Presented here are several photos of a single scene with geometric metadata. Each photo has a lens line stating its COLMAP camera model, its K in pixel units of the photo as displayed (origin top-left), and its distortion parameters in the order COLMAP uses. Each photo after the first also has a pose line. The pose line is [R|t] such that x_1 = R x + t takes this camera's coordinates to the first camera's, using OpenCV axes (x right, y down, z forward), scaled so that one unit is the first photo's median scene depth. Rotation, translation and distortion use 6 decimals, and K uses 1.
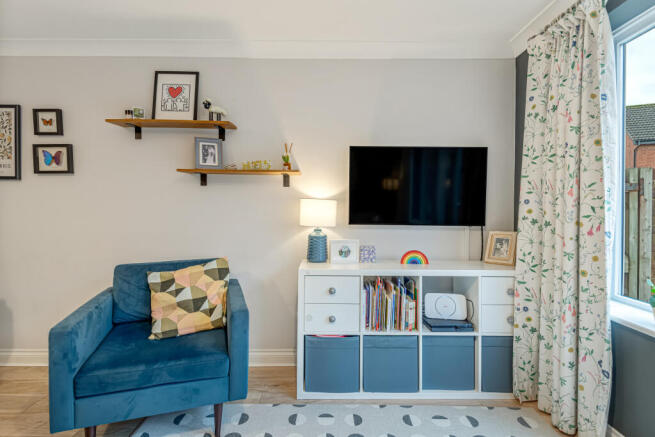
lens RADIAL K [[331.8, 0, 345.2], [0, 331.8, 208.5], [0, 0, 1]] dist [0.001804, 0.000321]
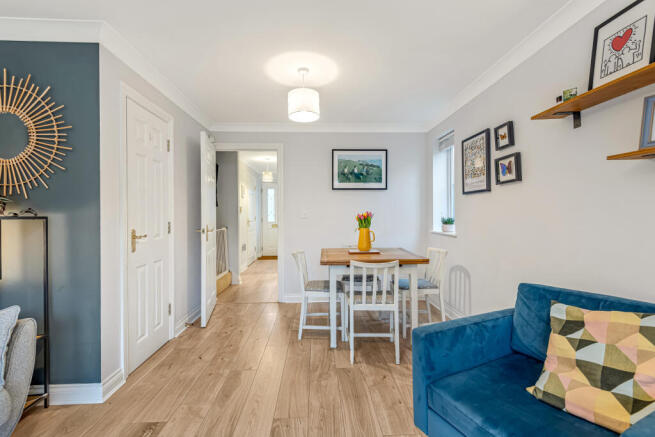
lens RADIAL K [[301.5, 0, 325.5], [0, 301.5, 213.9], [0, 0, 1]] dist [-0.007926, 0.000189]
pose [[0.054588, -0.007207, -0.998483, 0.059982], [0.008166, 0.999944, -0.006771, -0.006440], [0.998476, -0.007784, 0.054644, 0.445170]]
